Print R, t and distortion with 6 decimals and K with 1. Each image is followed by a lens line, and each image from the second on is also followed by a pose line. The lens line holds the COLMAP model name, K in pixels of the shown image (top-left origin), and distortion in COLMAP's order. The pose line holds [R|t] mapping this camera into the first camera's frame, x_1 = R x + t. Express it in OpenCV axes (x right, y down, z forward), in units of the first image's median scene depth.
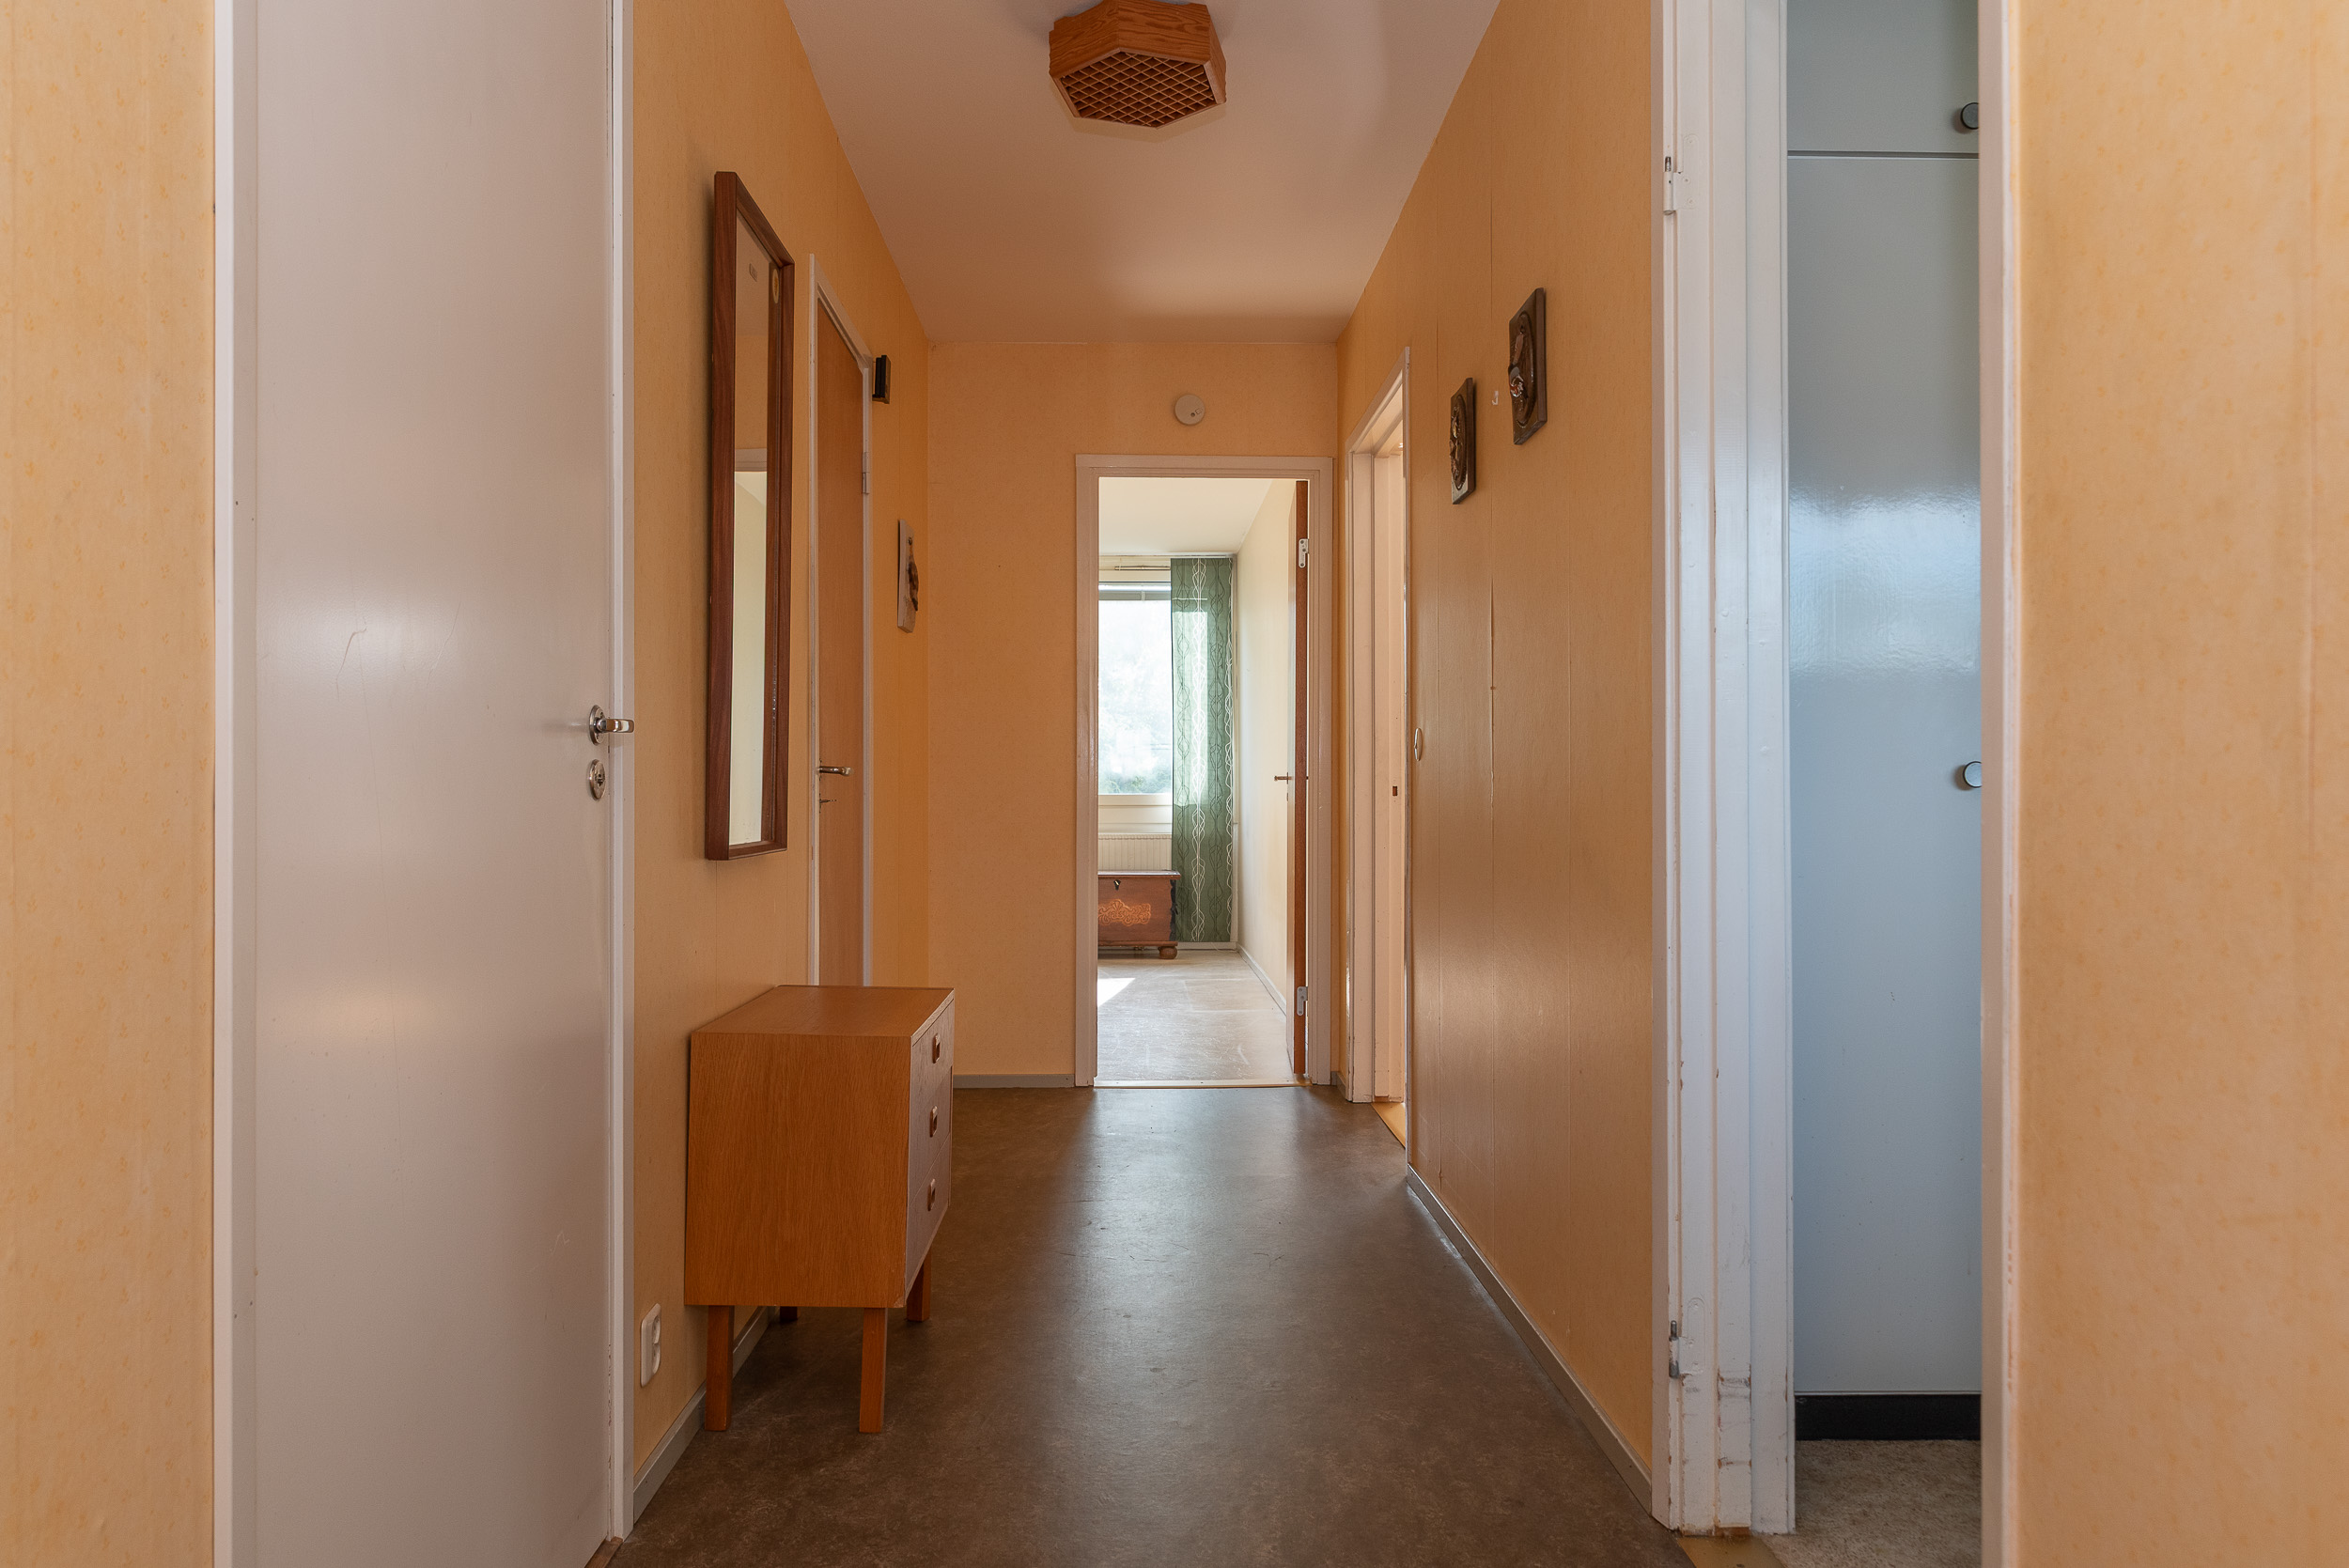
lens RADIAL K [[1617.3, 0, 1177.3], [0, 1617.3, 781.3], [0, 0, 1]] dist [0.007581, 0.000960]
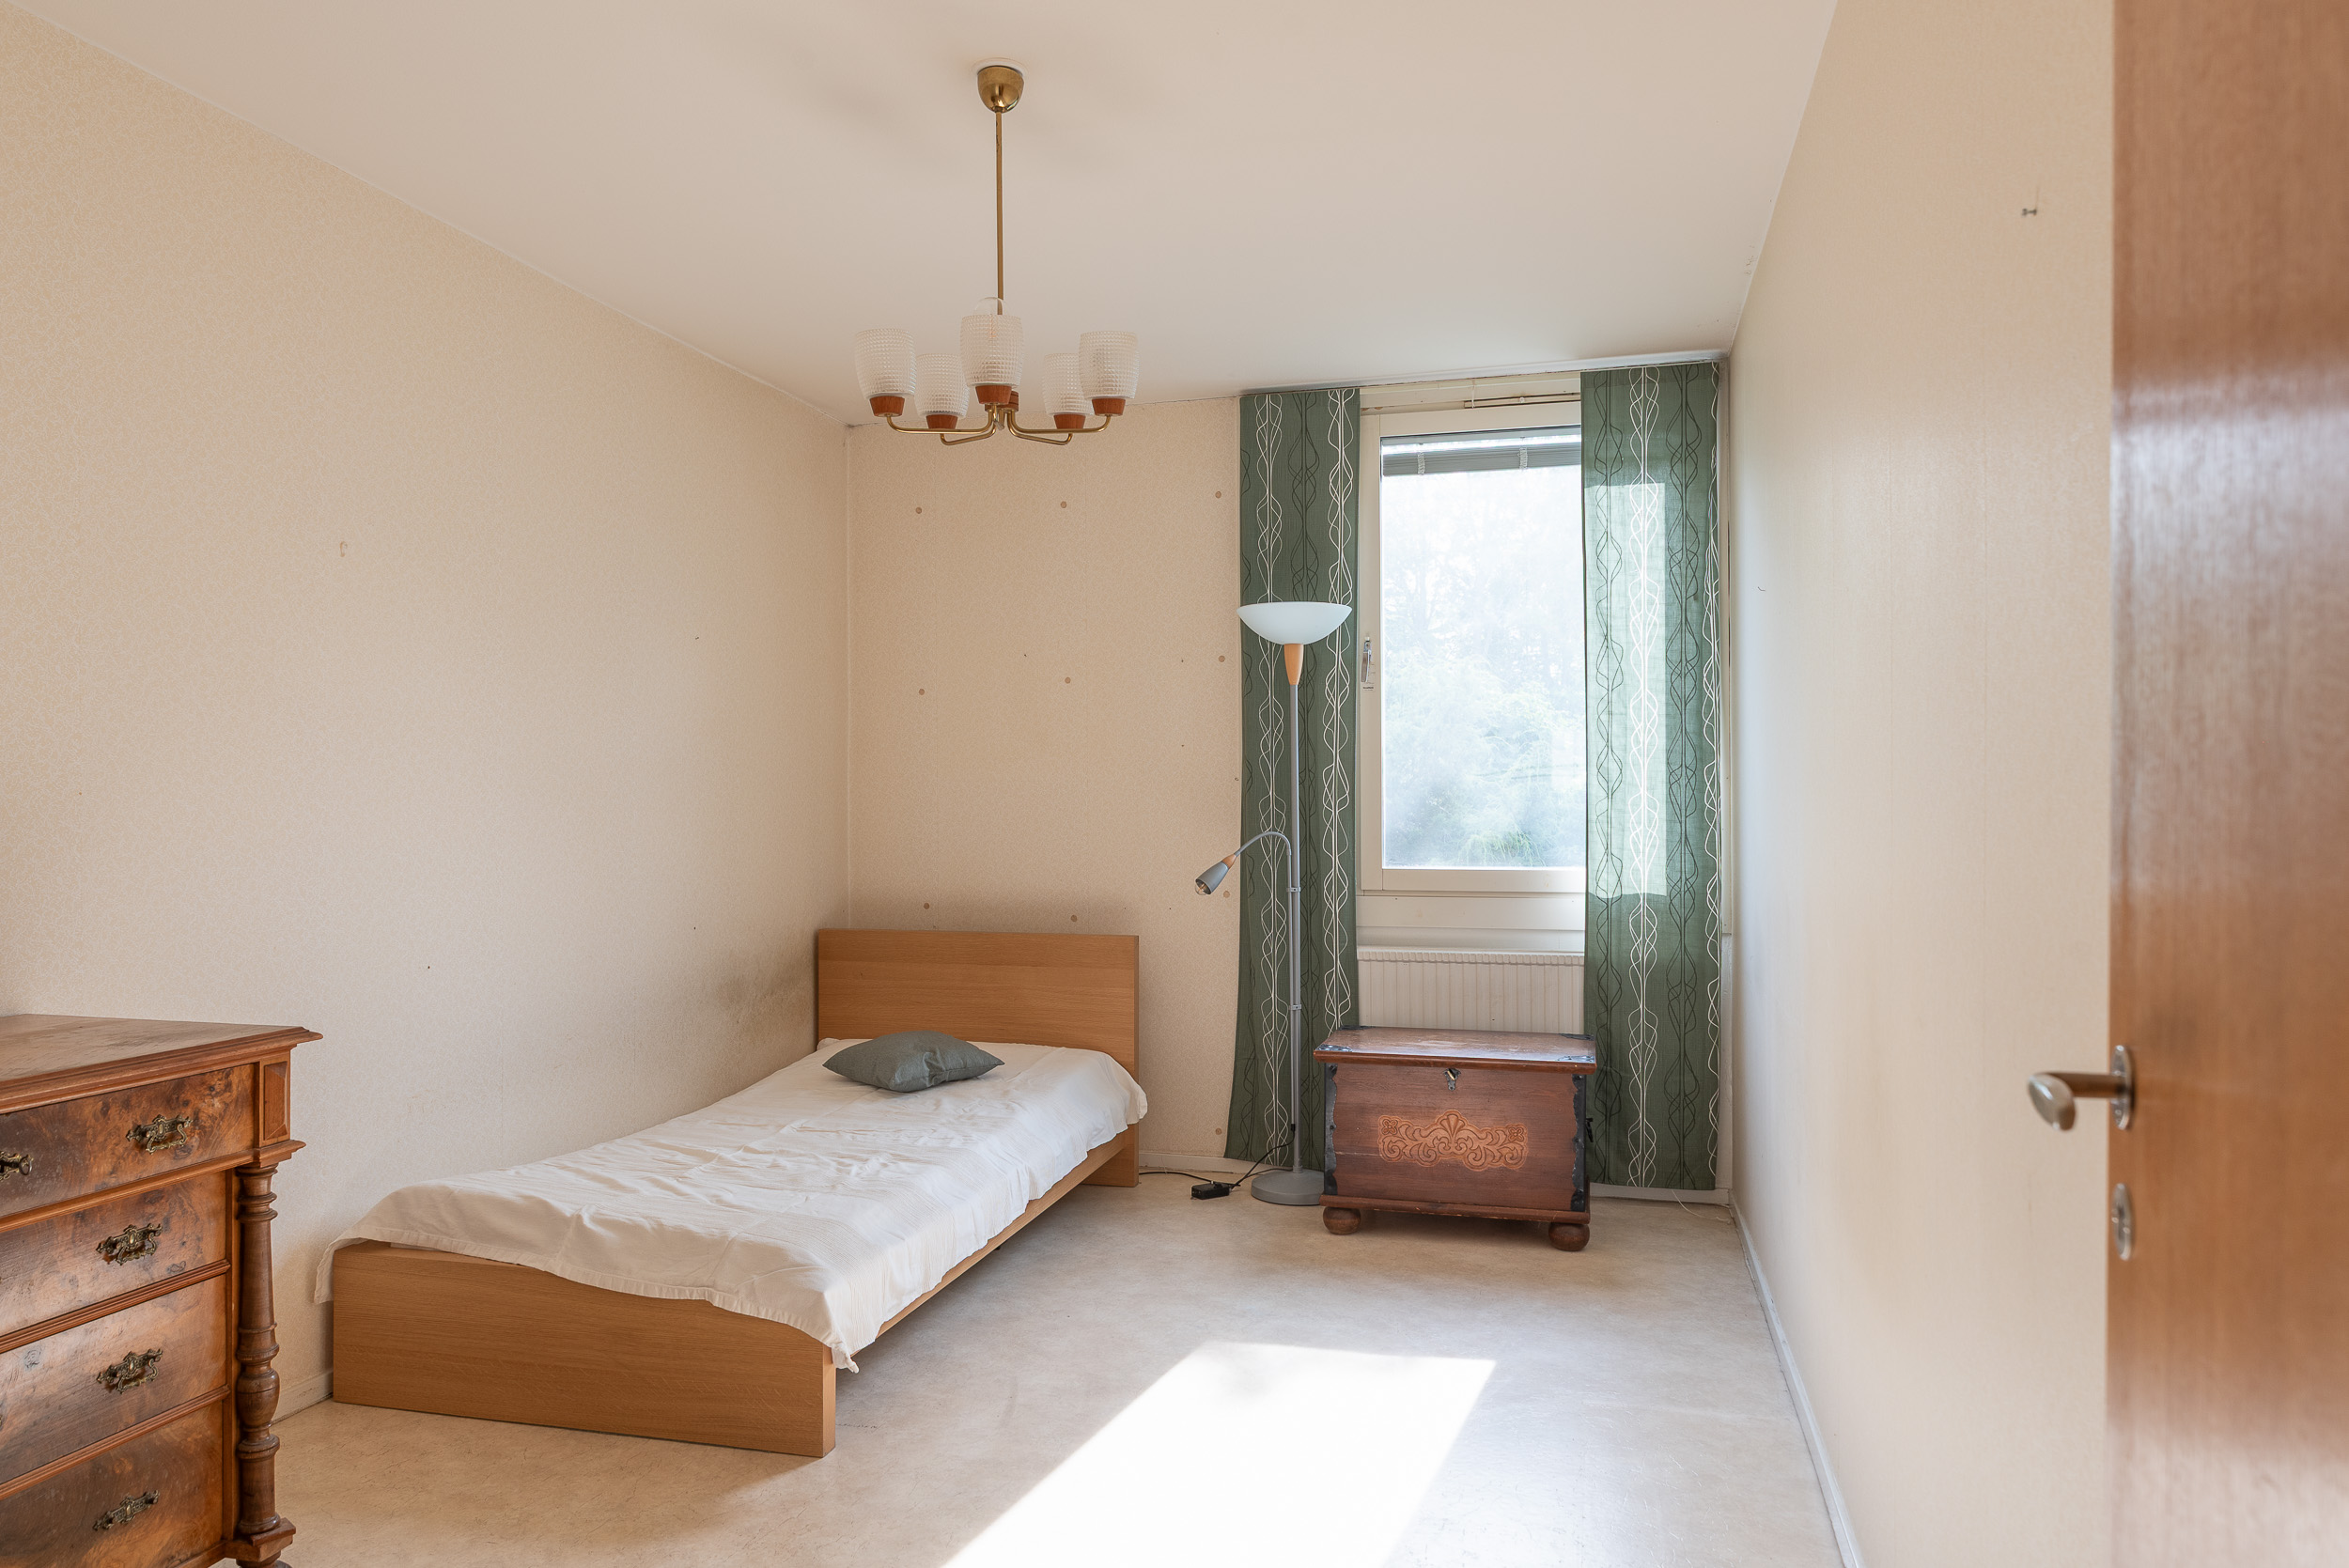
lens RADIAL K [[1617.3, 0, 1148.9], [0, 1617.3, 792.2], [0, 0, 1]] dist [0.007581, 0.000960]
pose [[0.954619, -0.001123, -0.297827, 0.016019], [0.000950, 0.999999, -0.000726, -0.014976], [0.297827, 0.000410, 0.954620, 0.509083]]
